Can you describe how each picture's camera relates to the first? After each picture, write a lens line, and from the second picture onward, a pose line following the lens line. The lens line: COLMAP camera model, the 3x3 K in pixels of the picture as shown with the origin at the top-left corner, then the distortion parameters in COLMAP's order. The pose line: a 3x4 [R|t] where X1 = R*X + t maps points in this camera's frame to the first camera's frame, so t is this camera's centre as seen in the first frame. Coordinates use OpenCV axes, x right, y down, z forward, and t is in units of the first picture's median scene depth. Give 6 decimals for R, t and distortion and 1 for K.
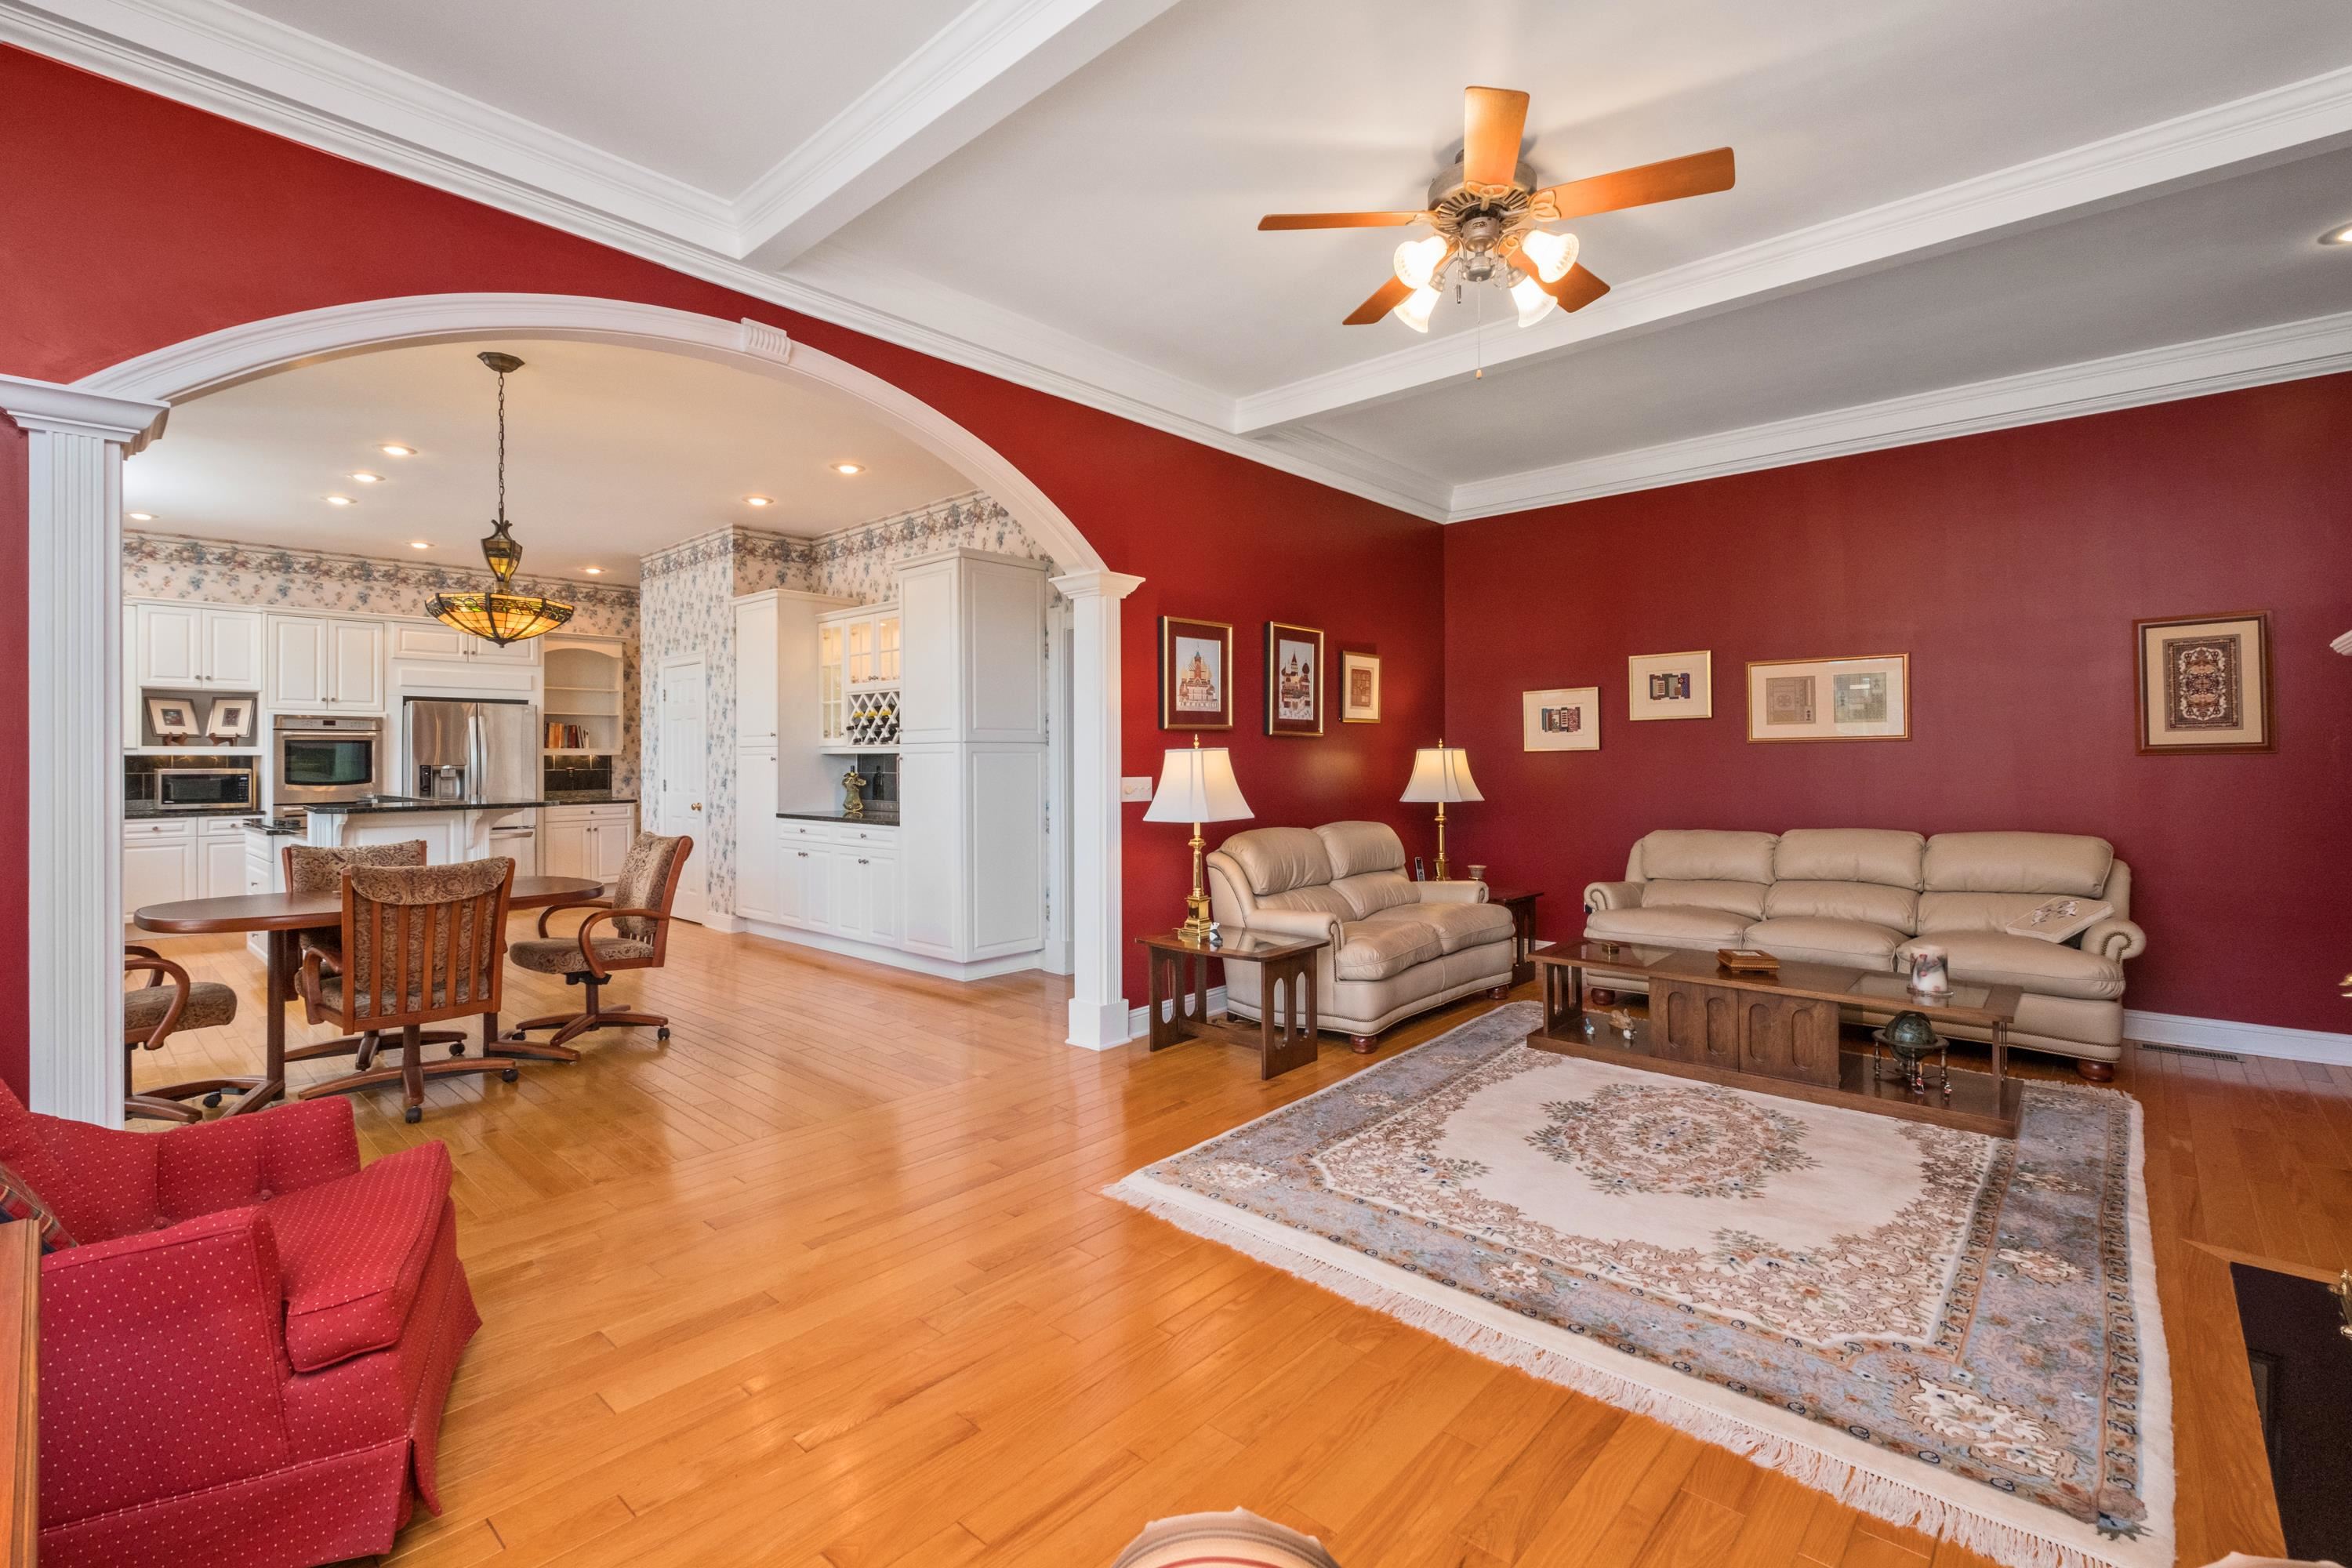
lens RADIAL K [[1049.3, 0, 1164.8], [0, 1049.3, 754.2], [0, 0, 1]] dist [0.008456, -0.002508]
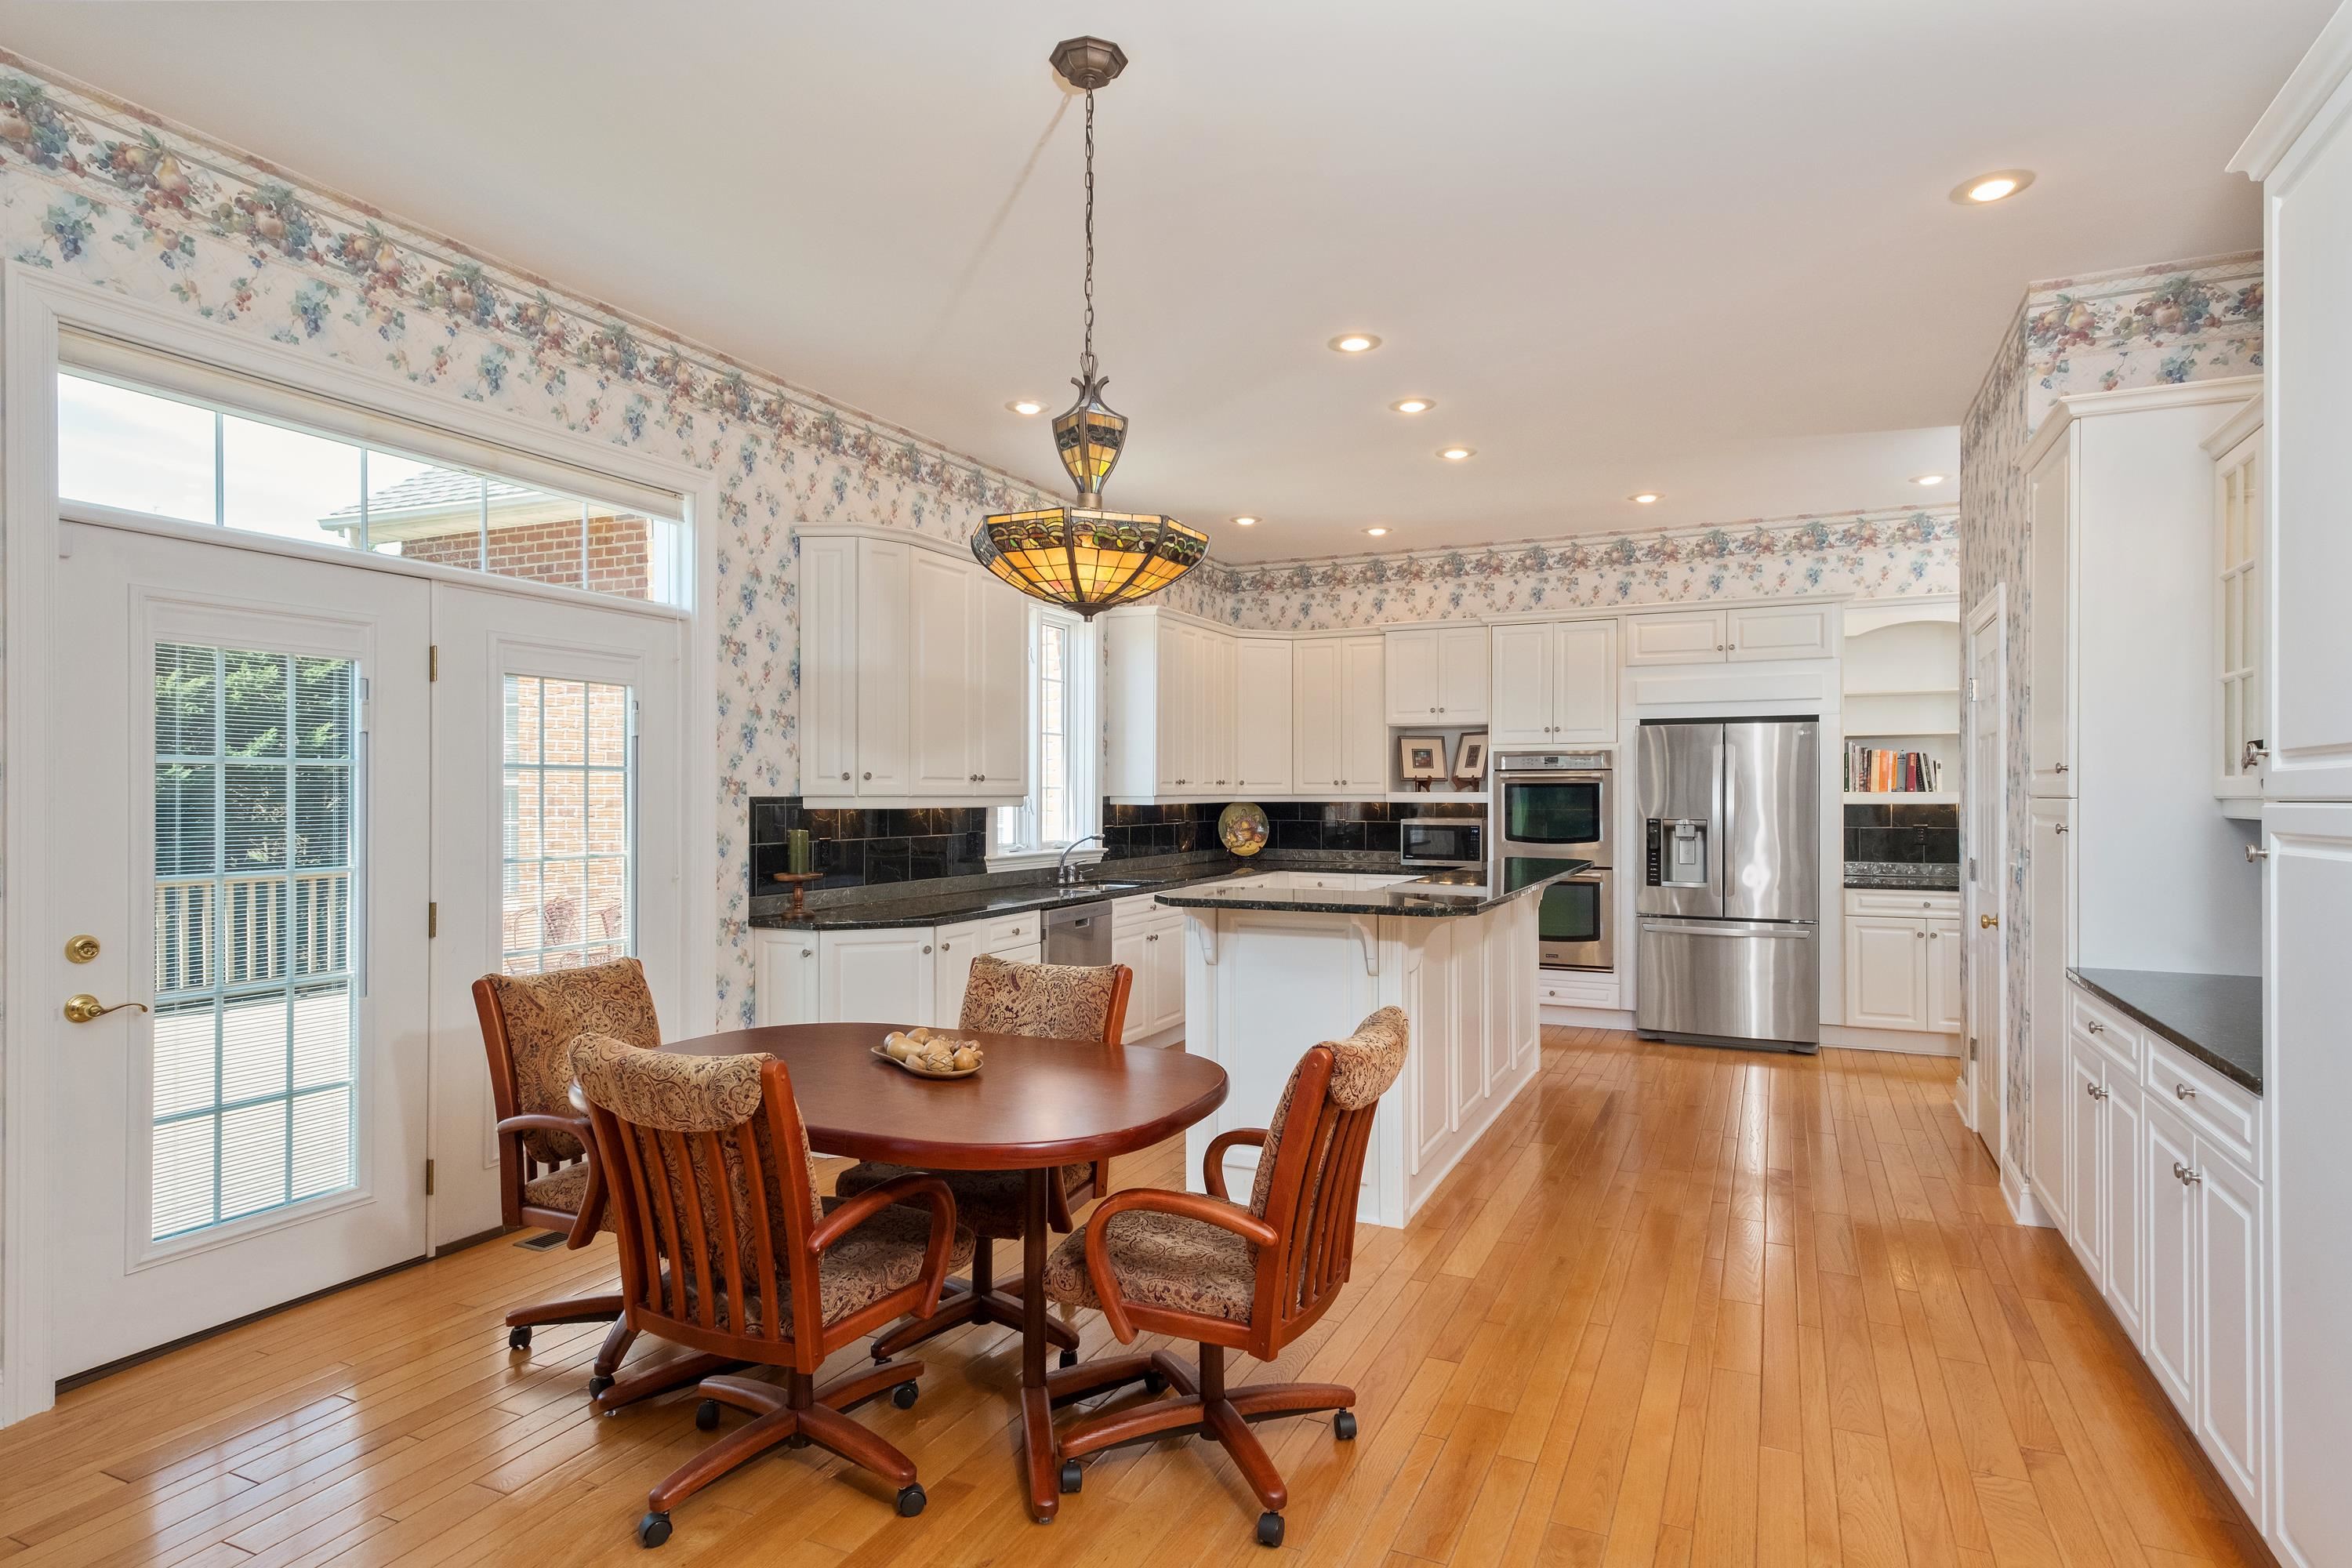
lens RADIAL K [[1268.1, 0, 1188.3], [0, 1268.1, 798.5], [0, 0, 1]] dist [0.020589, -0.000724]
pose [[0.307430, 0.006307, -0.951550, -0.010033], [0.002148, 0.999971, 0.007322, -0.010325], [0.951568, -0.004295, 0.307408, 0.498489]]
